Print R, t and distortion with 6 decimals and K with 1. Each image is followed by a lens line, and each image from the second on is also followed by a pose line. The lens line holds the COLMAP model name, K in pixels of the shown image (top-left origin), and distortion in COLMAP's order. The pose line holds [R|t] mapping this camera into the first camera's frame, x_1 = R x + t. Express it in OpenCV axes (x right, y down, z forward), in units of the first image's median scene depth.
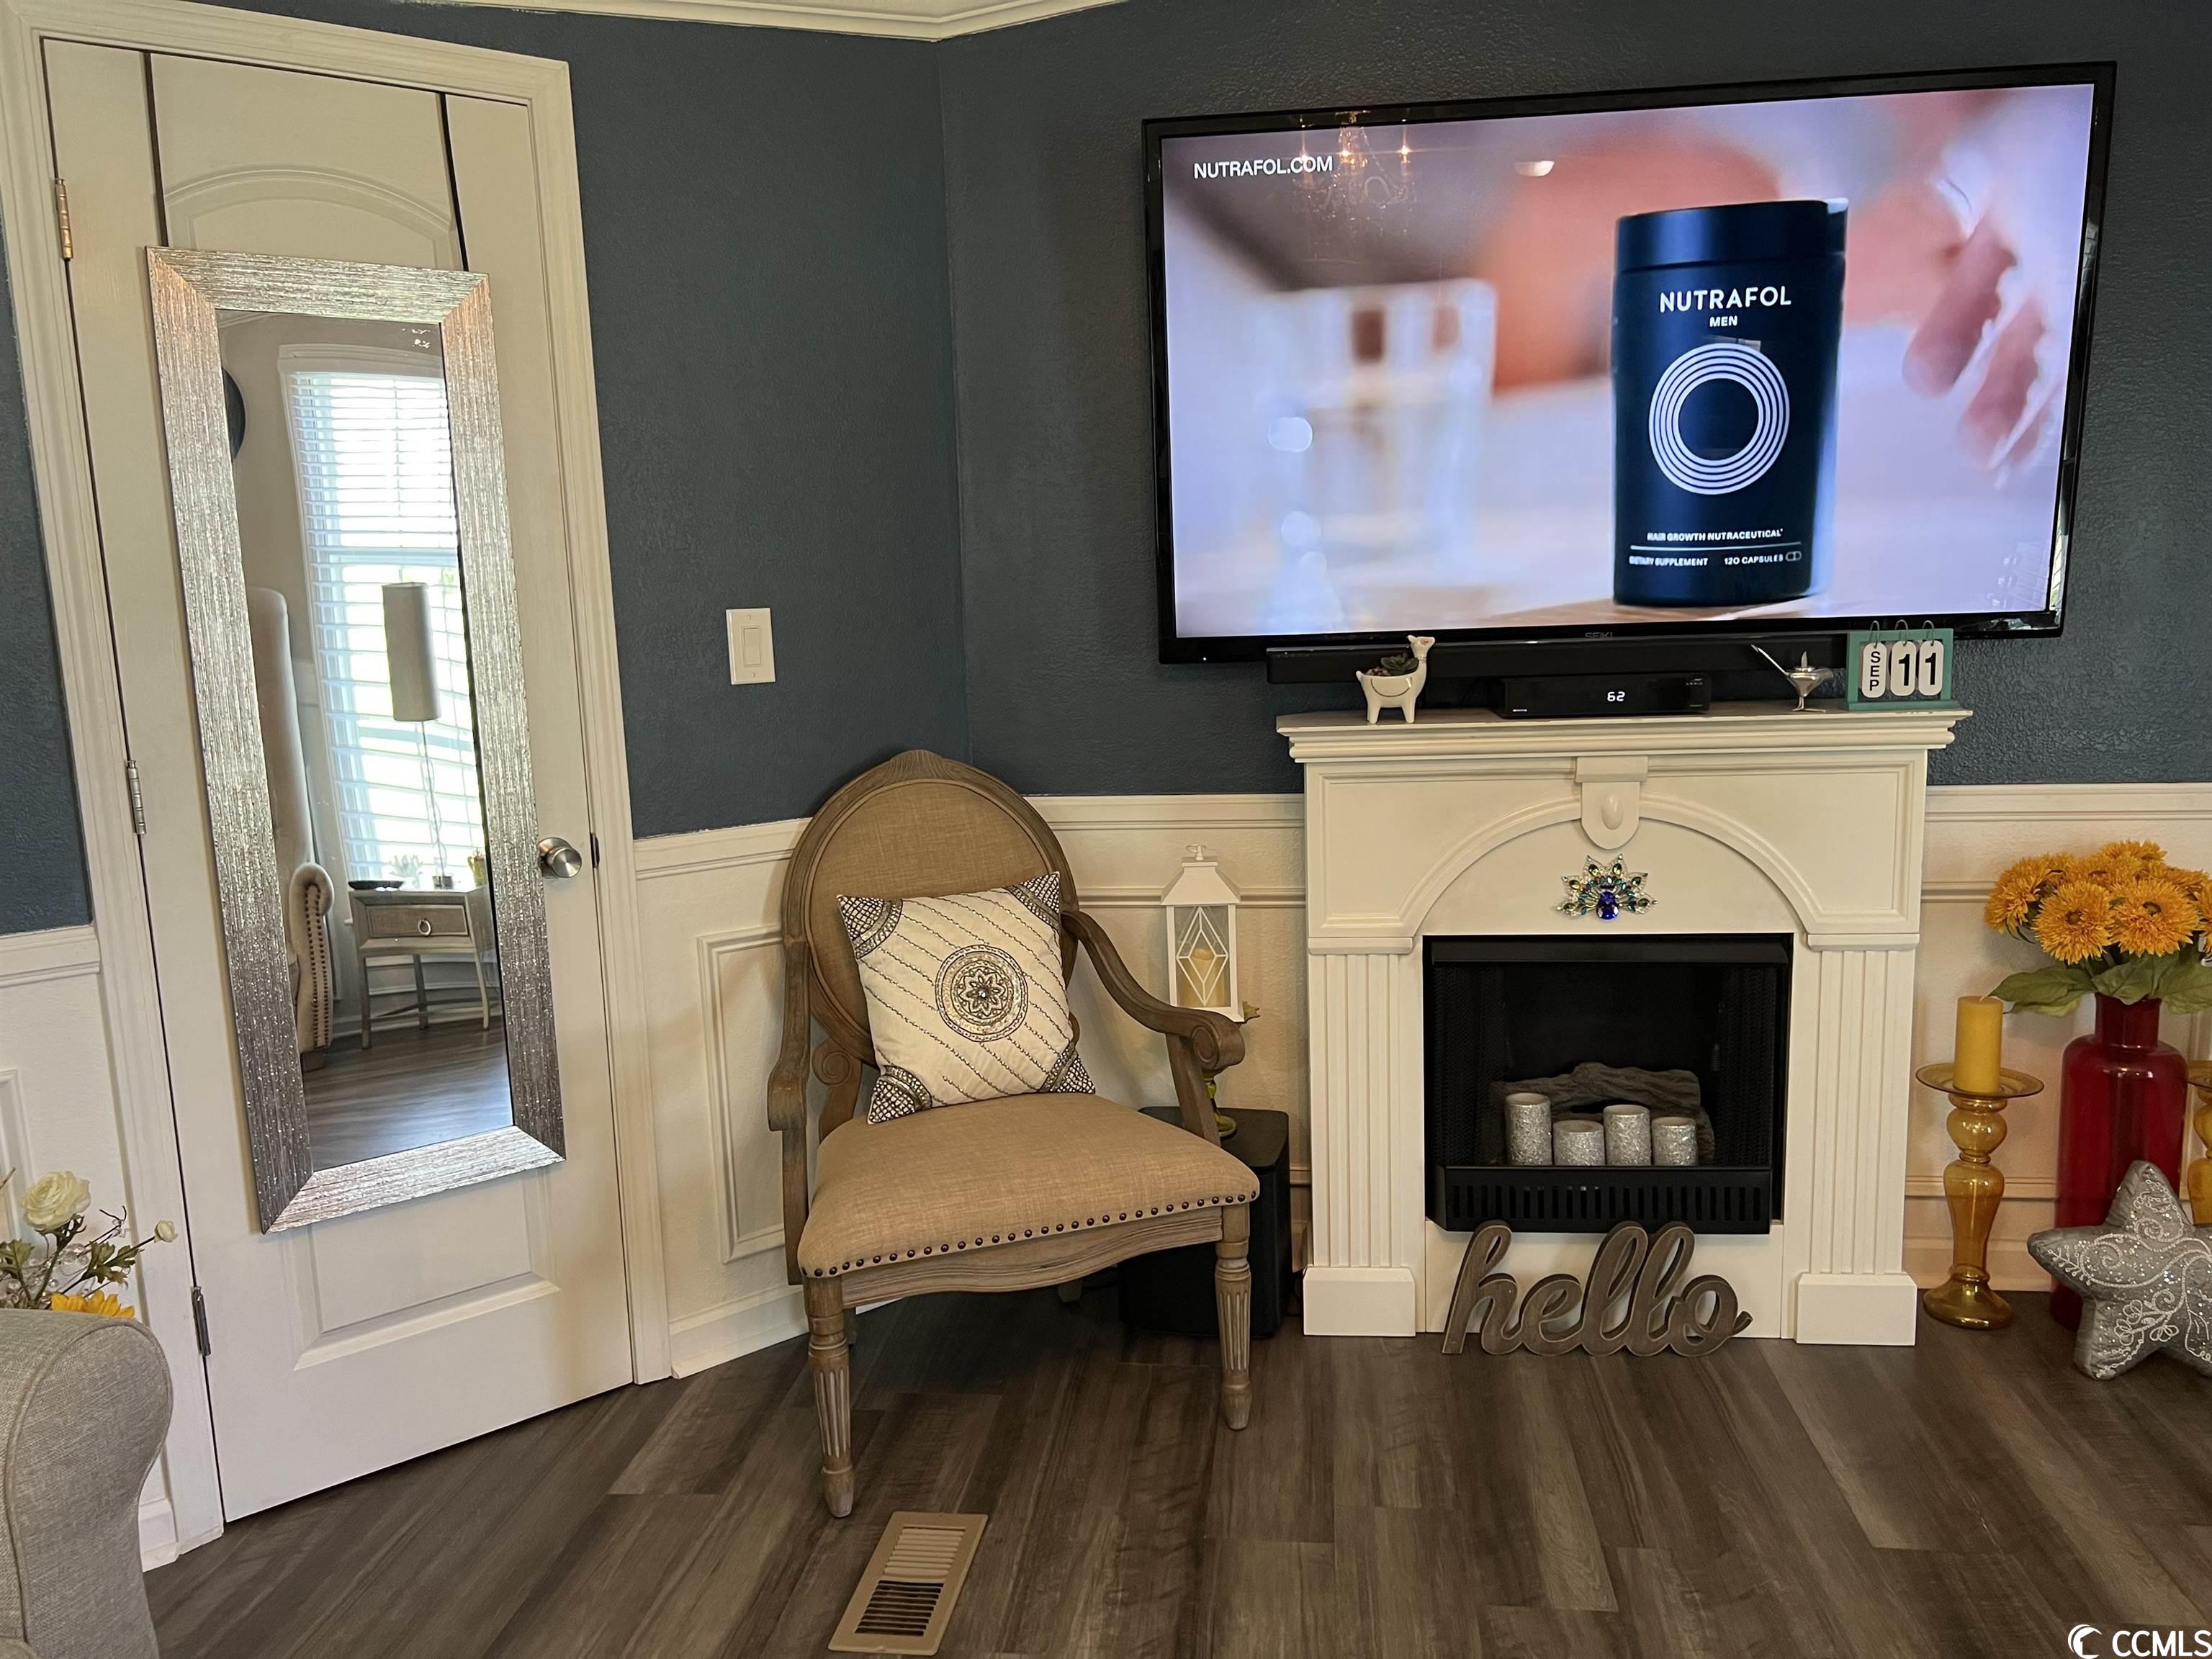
lens RADIAL K [[1649.7, 0, 1114.2], [0, 1649.7, 832.8], [0, 0, 1]] dist [0.097635, -0.123945]
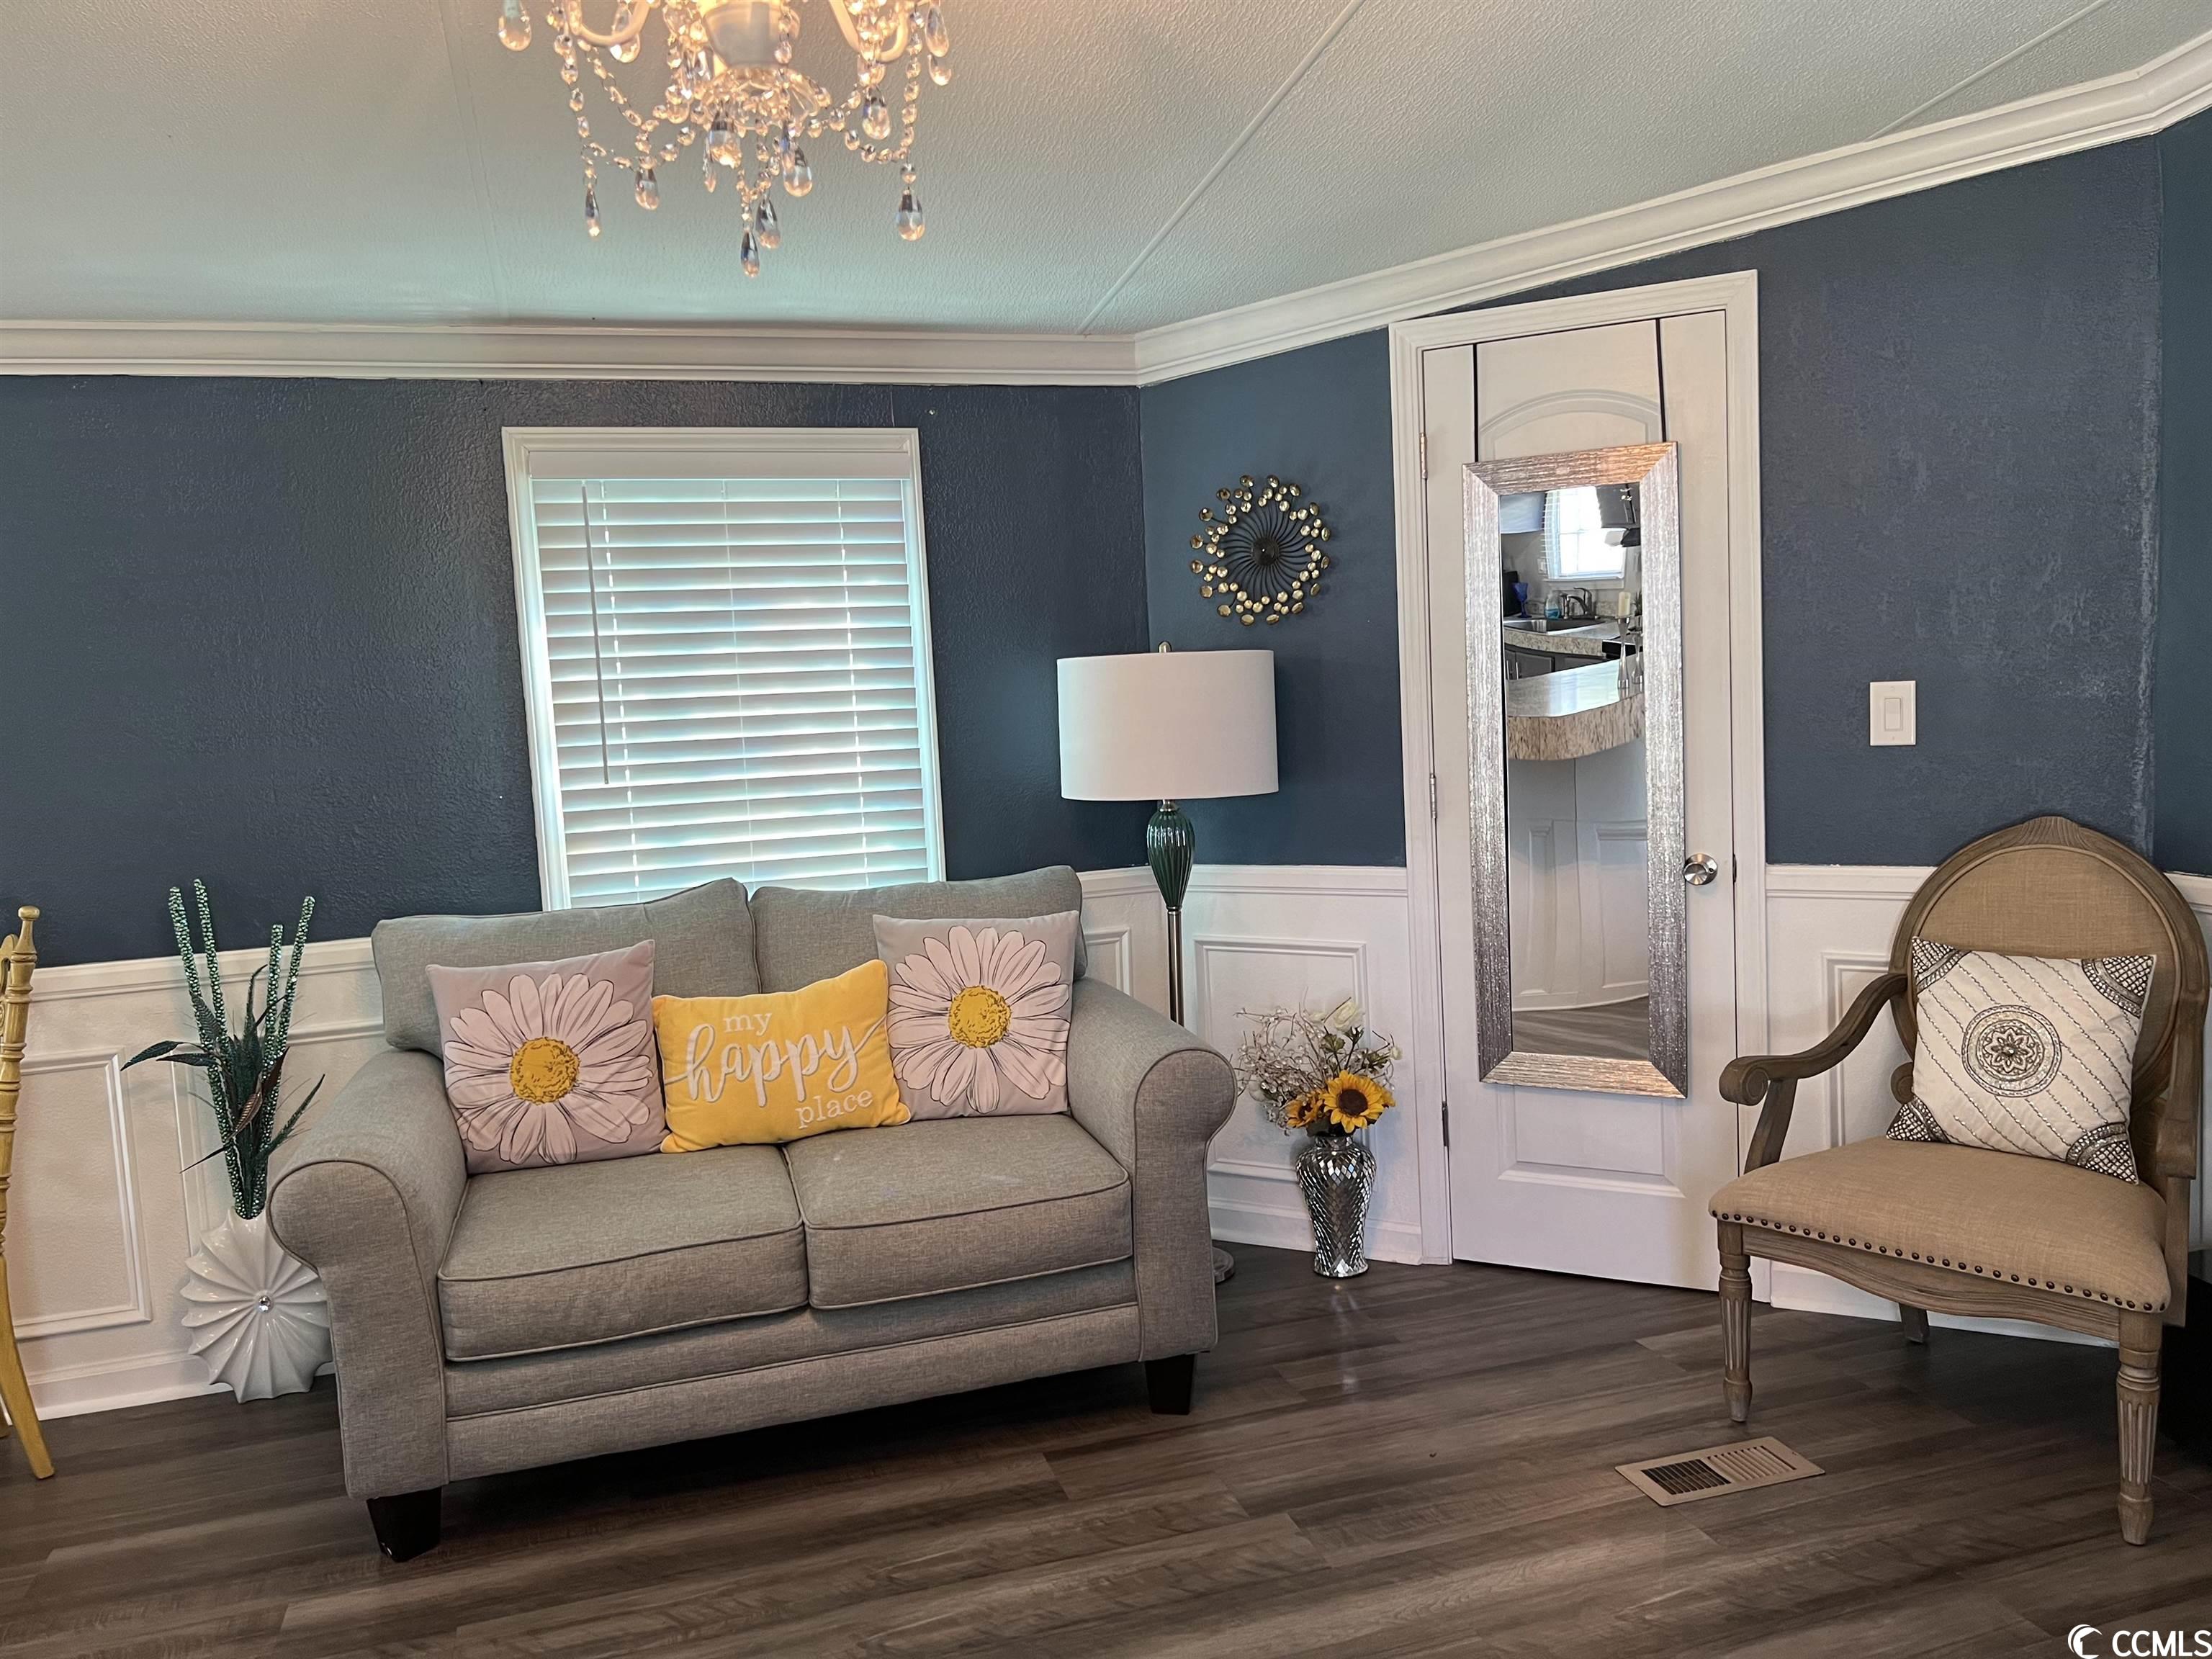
lens RADIAL K [[1656.5, 0, 1106.0], [0, 1656.5, 829.5], [0, 0, 1]] dist [0.097048, -0.127748]
pose [[0.411995, 0.107787, -0.904788, 0.639491], [-0.109045, 0.991675, 0.068484, -0.053725], [0.904638, 0.070447, 0.420319, 0.016316]]
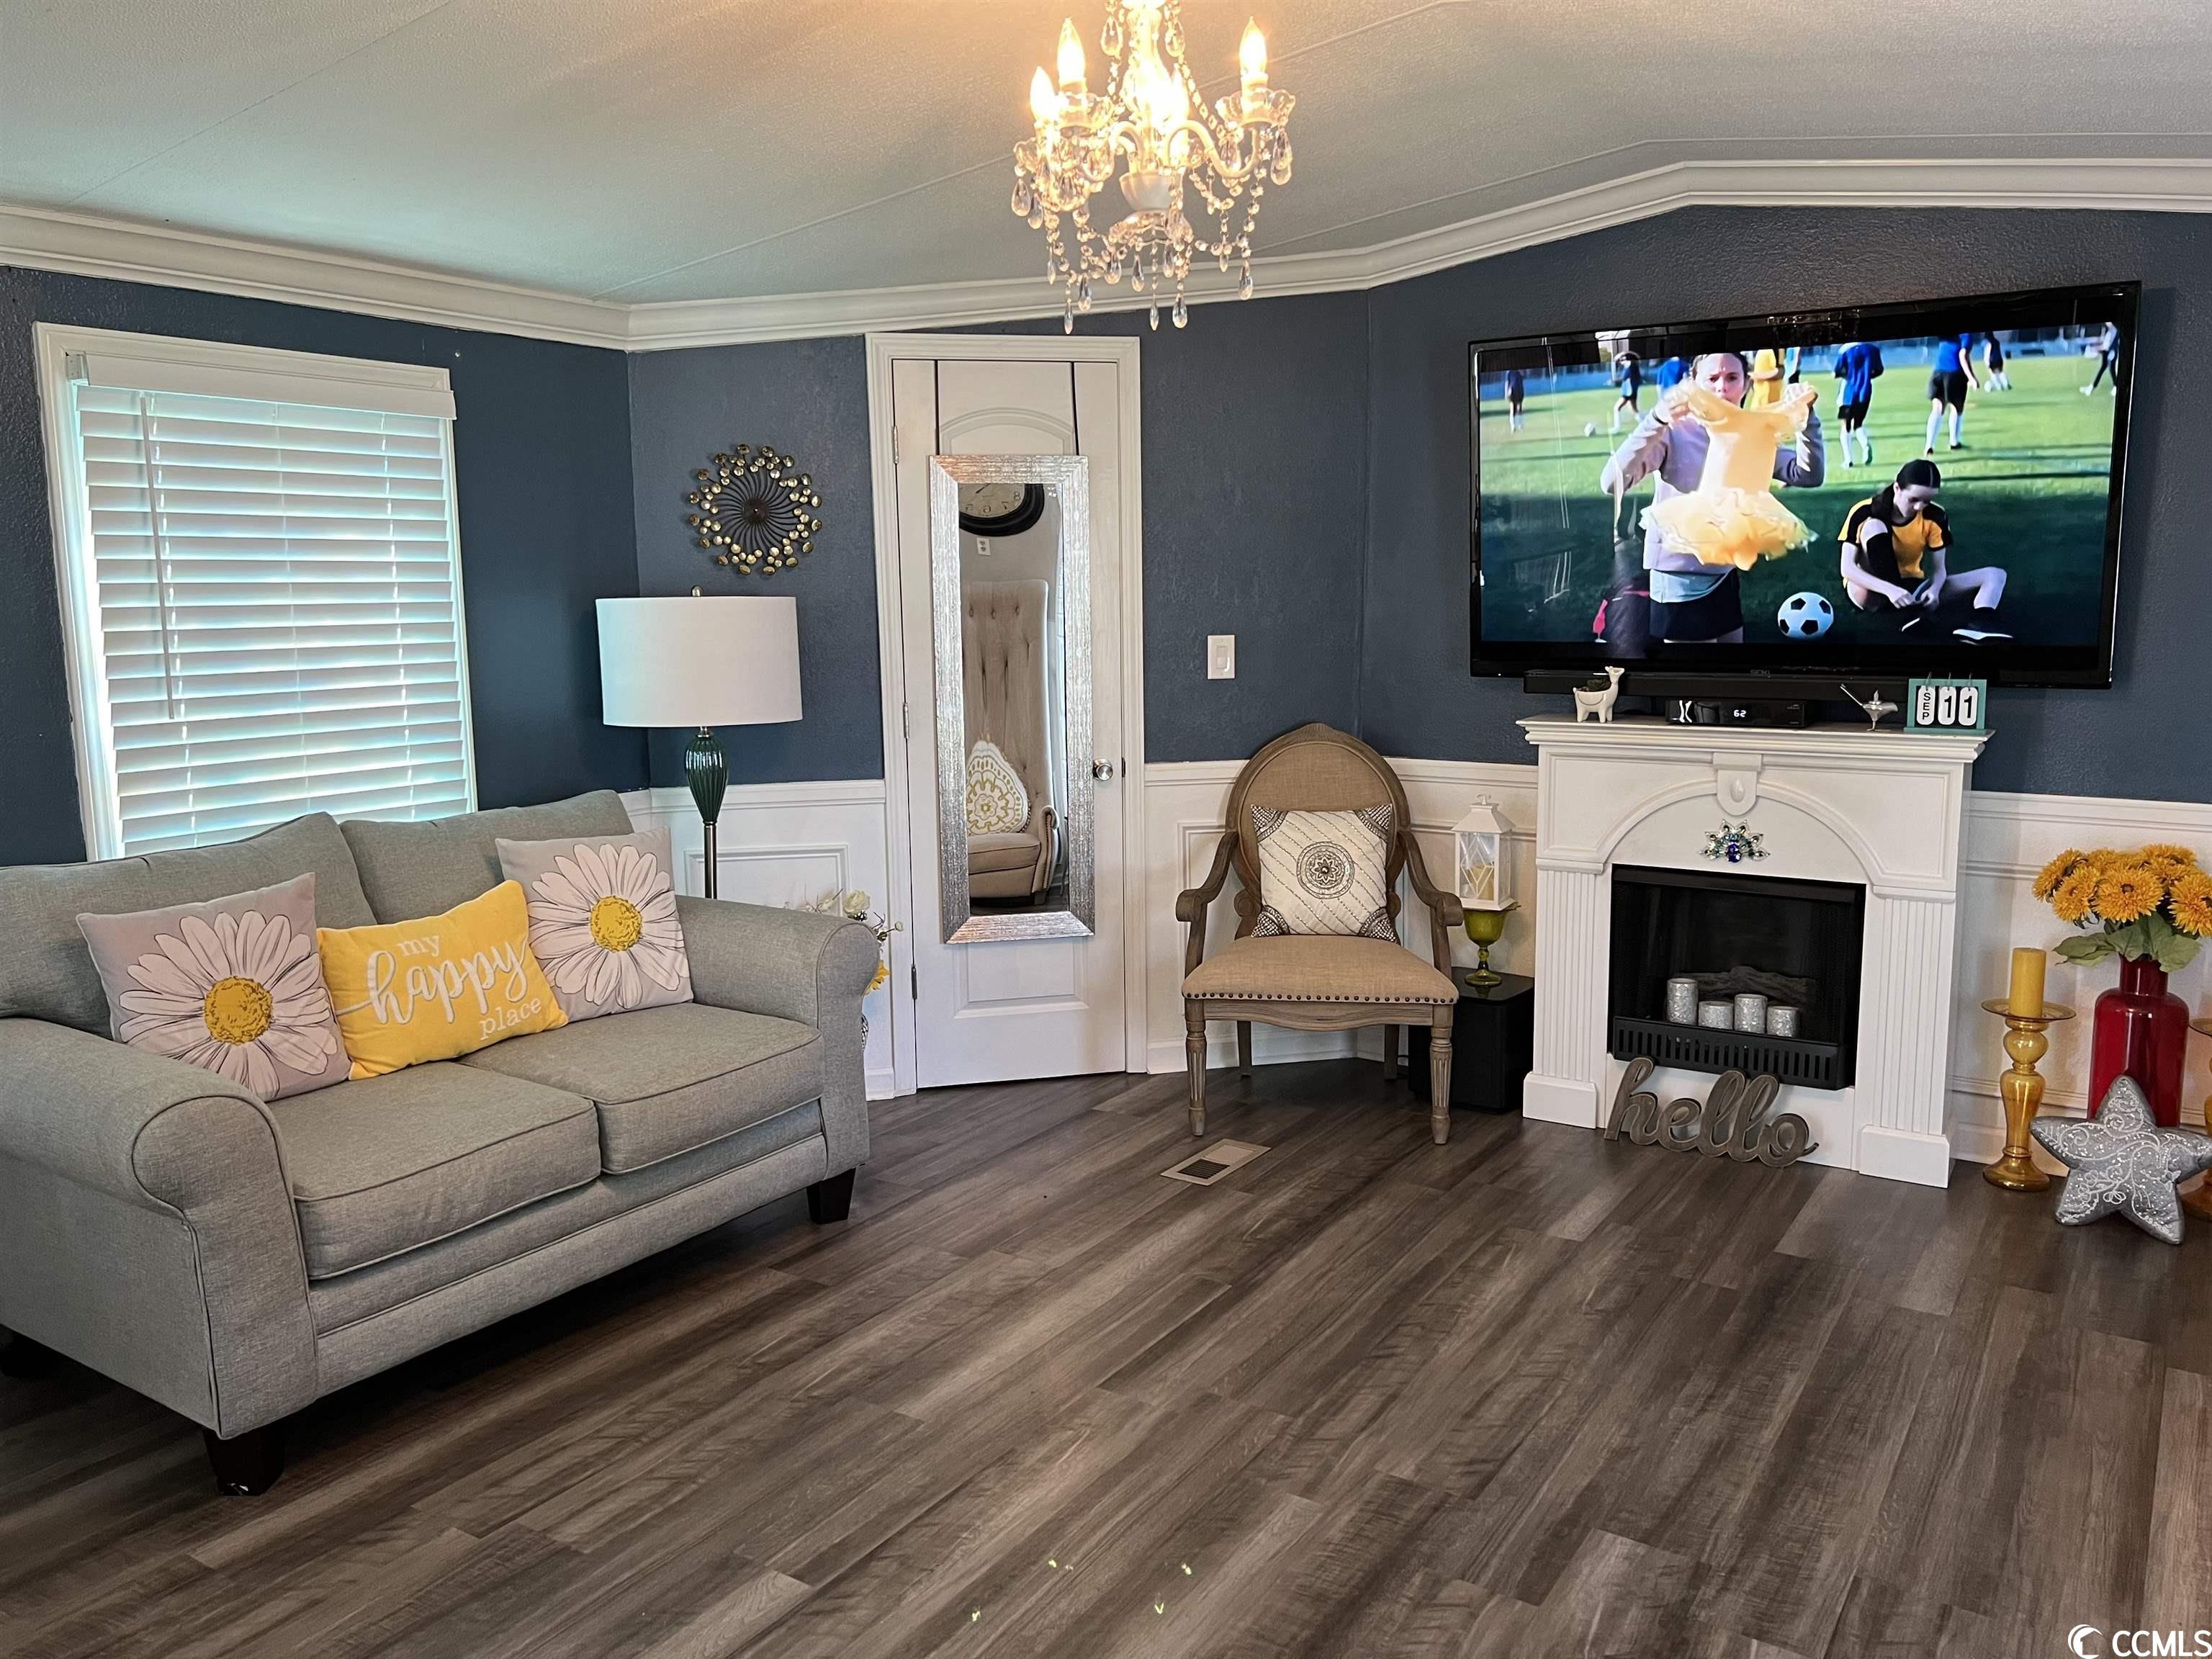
lens RADIAL K [[1649.7, 0, 1114.2], [0, 1649.7, 832.8], [0, 0, 1]] dist [0.097635, -0.123945]
pose [[0.893264, 0.090086, -0.440413, 0.459483], [-0.086787, 0.995842, 0.027674, 0.032130], [0.441075, 0.013502, 0.897369, -0.588175]]
